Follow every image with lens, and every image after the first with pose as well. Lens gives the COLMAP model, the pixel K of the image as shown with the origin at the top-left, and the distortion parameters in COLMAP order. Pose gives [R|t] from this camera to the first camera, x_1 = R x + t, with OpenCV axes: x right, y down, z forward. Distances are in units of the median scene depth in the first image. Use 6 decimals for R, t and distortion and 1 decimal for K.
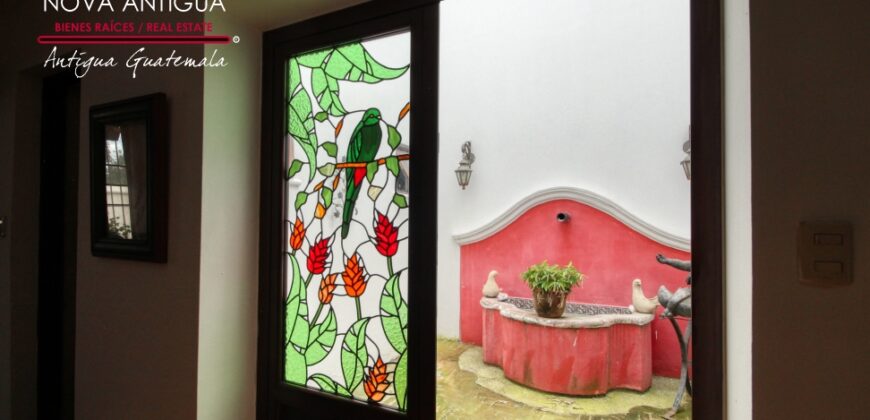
lens RADIAL K [[402.9, 0, 440.0], [0, 402.9, 215.8], [0, 0, 1]] dist [-0.005585, 0.000593]
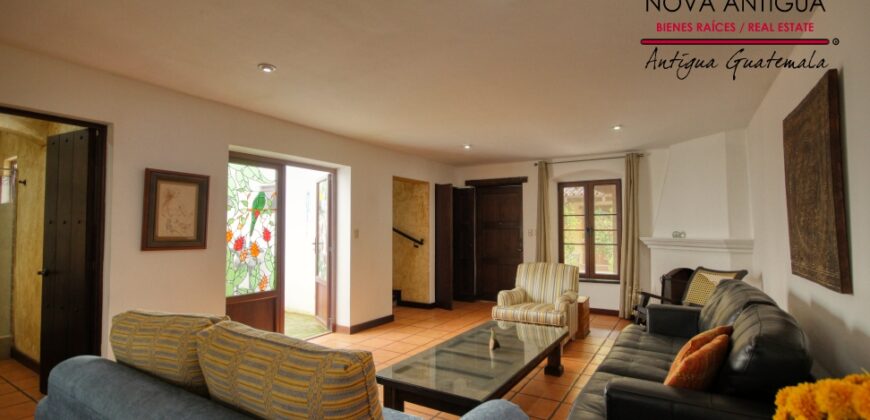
lens RADIAL K [[402.9, 0, 443.4], [0, 402.9, 210.0], [0, 0, 1]] dist [-0.005585, 0.000593]
pose [[0.093844, 0.041562, 0.994719, -2.858722], [-0.013299, 0.999091, -0.040490, -0.030854], [-0.995498, -0.009429, 0.094311, -0.576747]]
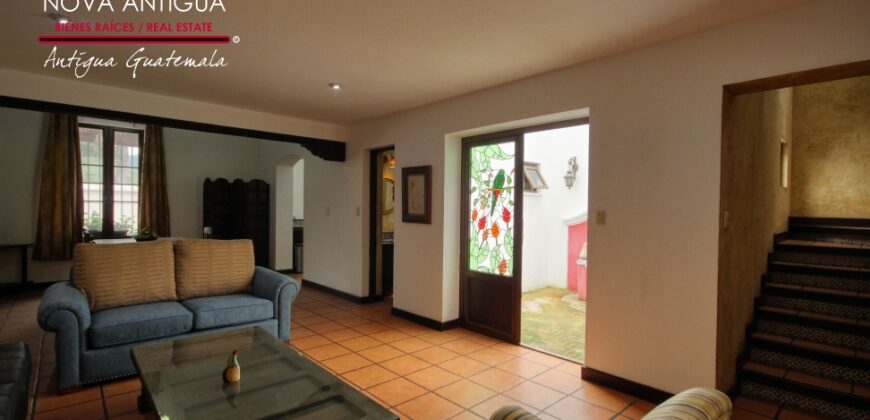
lens RADIAL K [[402.9, 0, 437.1], [0, 402.9, 214.5], [0, 0, 1]] dist [-0.005585, 0.000593]
pose [[0.931472, 0.009046, -0.363701, 0.409890], [0.000411, 0.999664, 0.025915, -0.026599], [0.363813, -0.024288, 0.931155, -1.671672]]
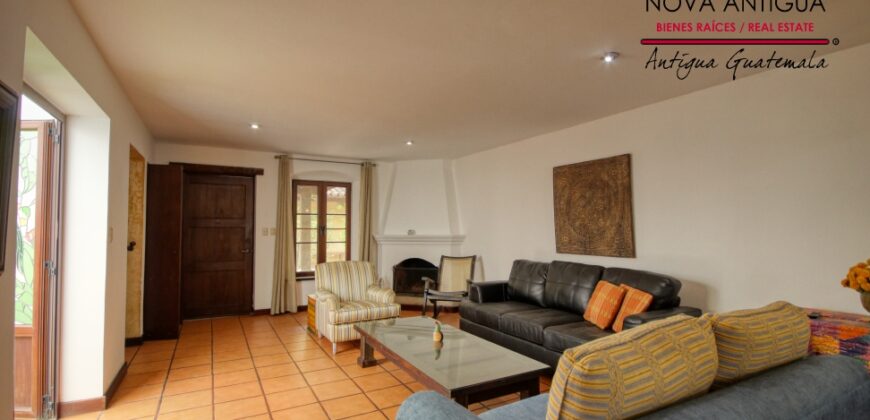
lens RADIAL K [[402.9, 0, 438.2], [0, 402.9, 214.6], [0, 0, 1]] dist [-0.005585, 0.000593]
pose [[-0.820801, 0.012232, 0.571083, -2.017894], [-0.014273, 0.999019, -0.041912, -0.001959], [-0.571036, -0.042553, -0.819821, 1.171072]]
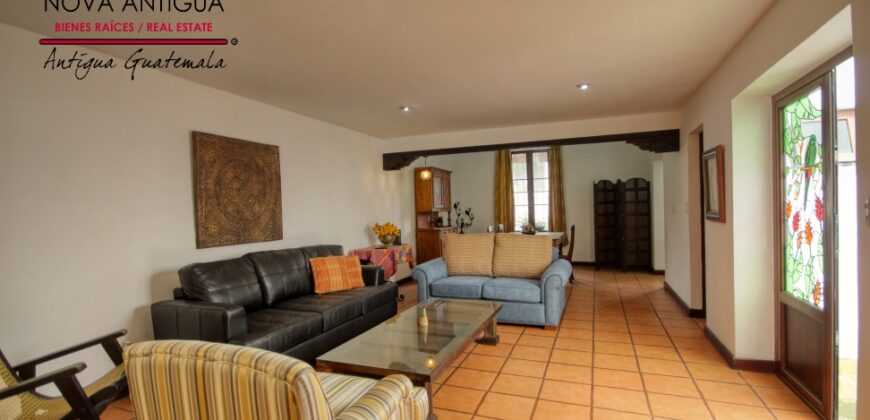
lens RADIAL K [[402.9, 0, 441.9], [0, 402.9, 213.0], [0, 0, 1]] dist [-0.005585, 0.000593]
pose [[0.077249, -0.002299, -0.997009, 1.355179], [0.039979, 0.999200, 0.000793, 0.001342], [0.996210, -0.039921, 0.077279, -0.685727]]
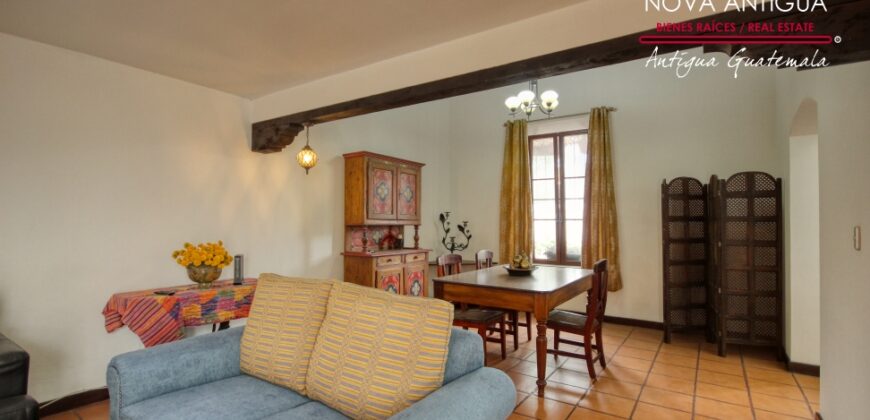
lens RADIAL K [[402.9, 0, 439.2], [0, 402.9, 214.6], [0, 0, 1]] dist [-0.005585, 0.000593]
pose [[-0.150764, -0.030084, -0.988112, -0.637706], [0.005728, 0.999493, -0.031304, 0.005323], [0.988553, -0.010380, -0.150515, 0.552838]]
